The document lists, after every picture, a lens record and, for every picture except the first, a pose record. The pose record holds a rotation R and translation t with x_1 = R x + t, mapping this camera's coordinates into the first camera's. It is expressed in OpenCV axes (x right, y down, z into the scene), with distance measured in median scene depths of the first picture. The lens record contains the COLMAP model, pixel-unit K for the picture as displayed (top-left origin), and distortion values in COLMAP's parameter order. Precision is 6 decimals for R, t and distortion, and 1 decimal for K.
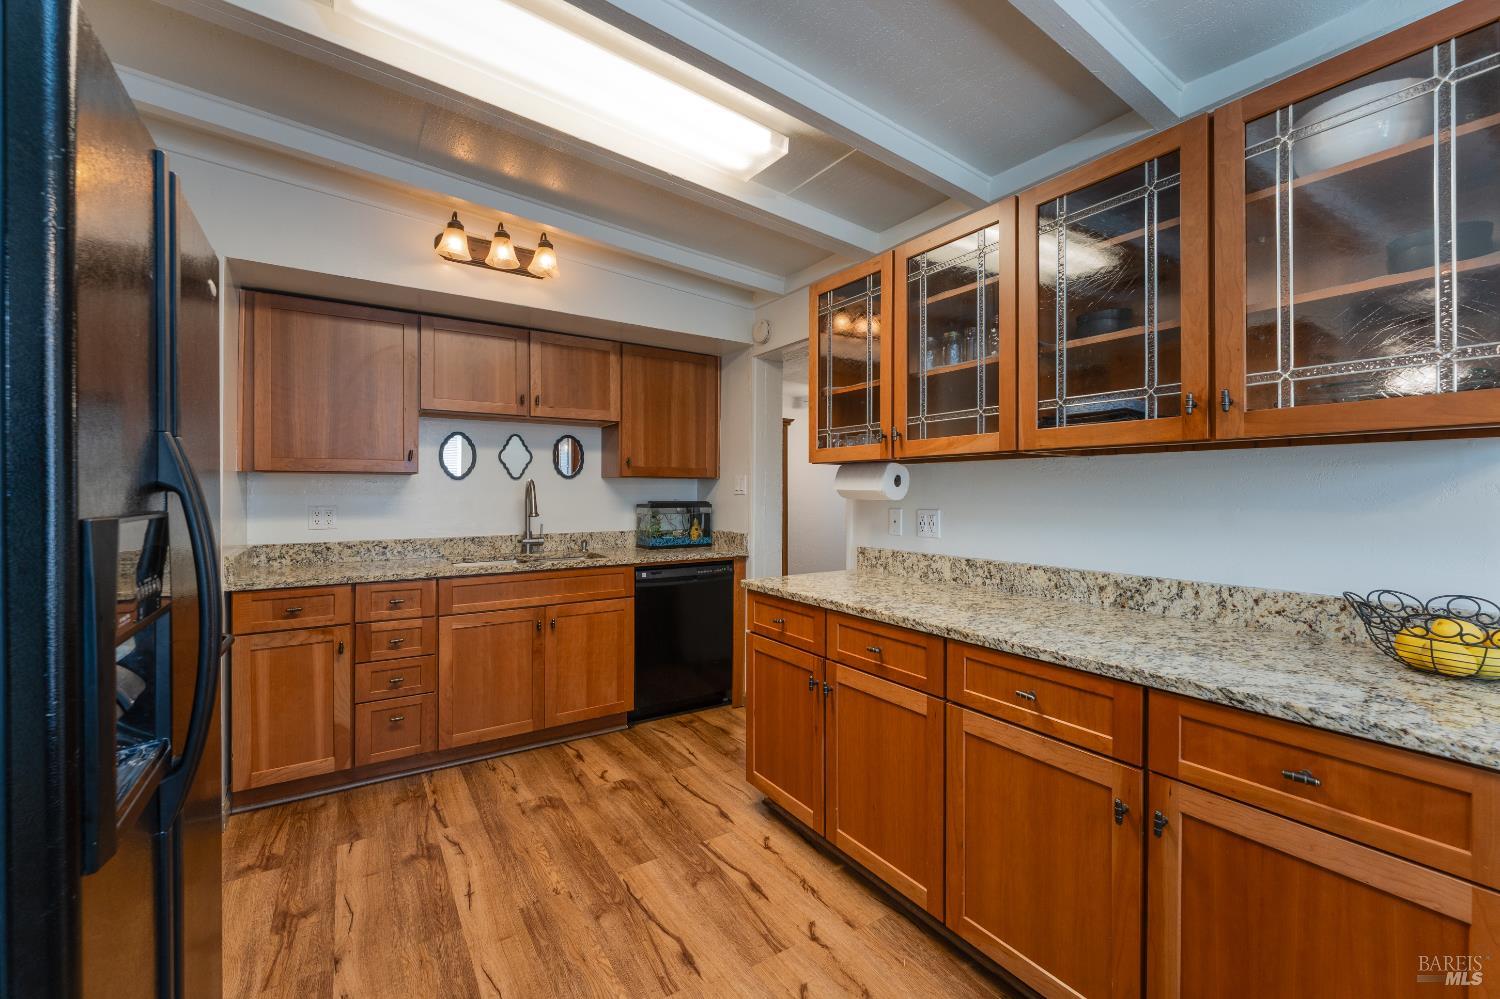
lens RADIAL K [[624.9, 0, 757.1], [0, 624.9, 480.8], [0, 0, 1]] dist [-0.000055, -0.000146]
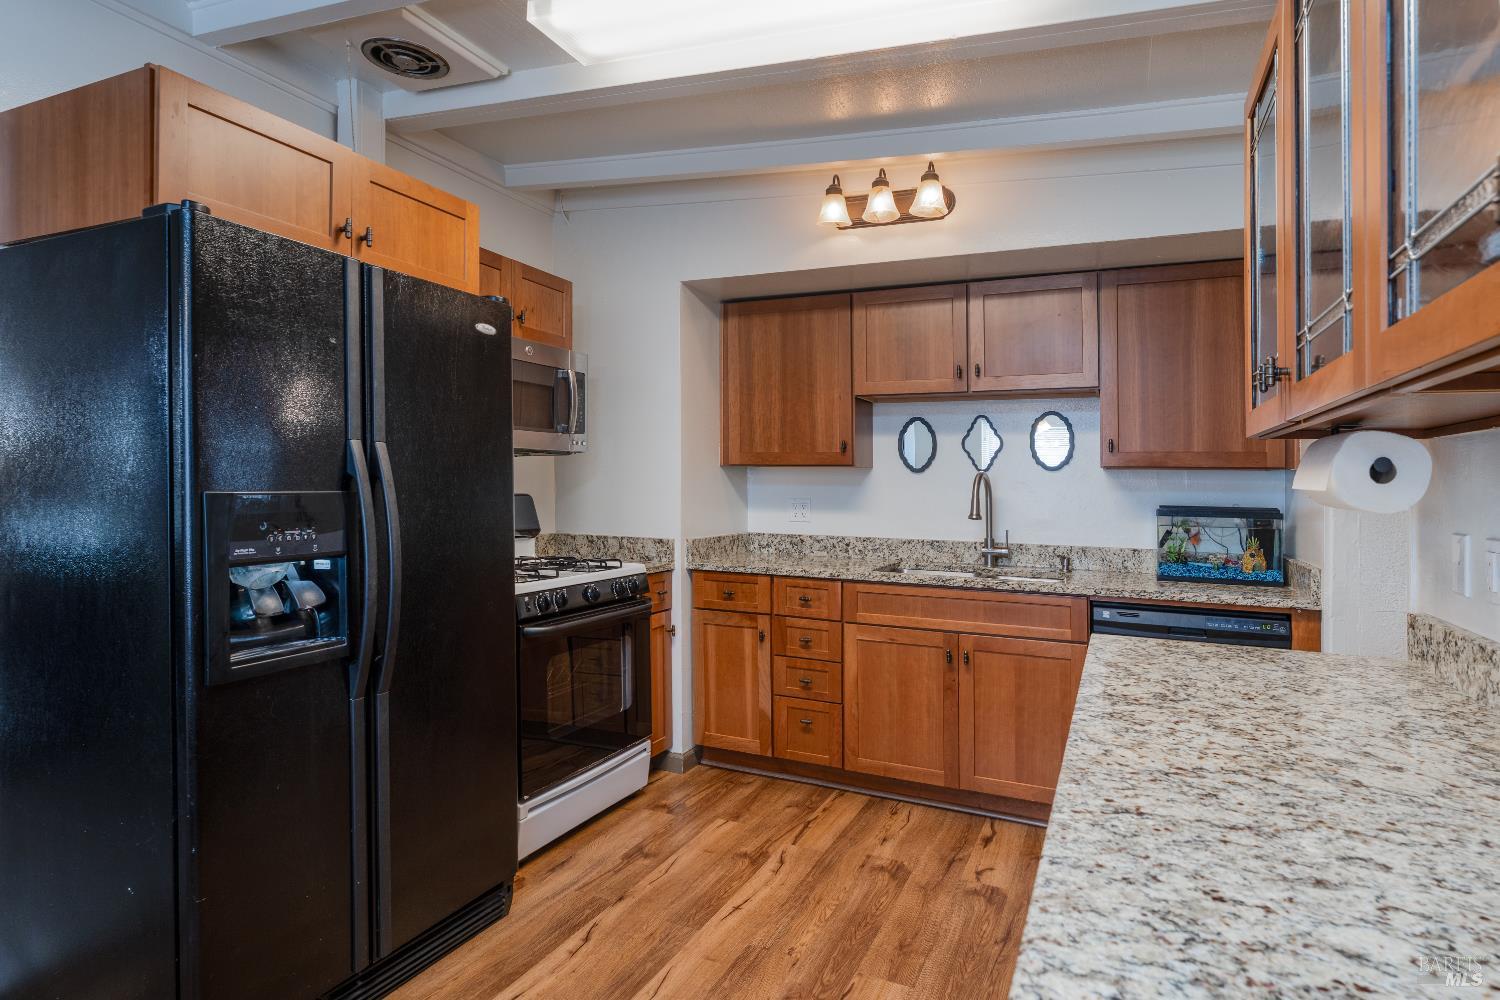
lens RADIAL K [[812.3, 0, 756.3], [0, 812.3, 480.2], [0, 0, 1]] dist [-0.001152, -0.000223]
pose [[0.527406, 0.005330, -0.849597, 0.458704], [-0.001049, 0.999984, 0.005623, 0.003304], [0.849613, -0.002074, 0.527403, 0.286966]]
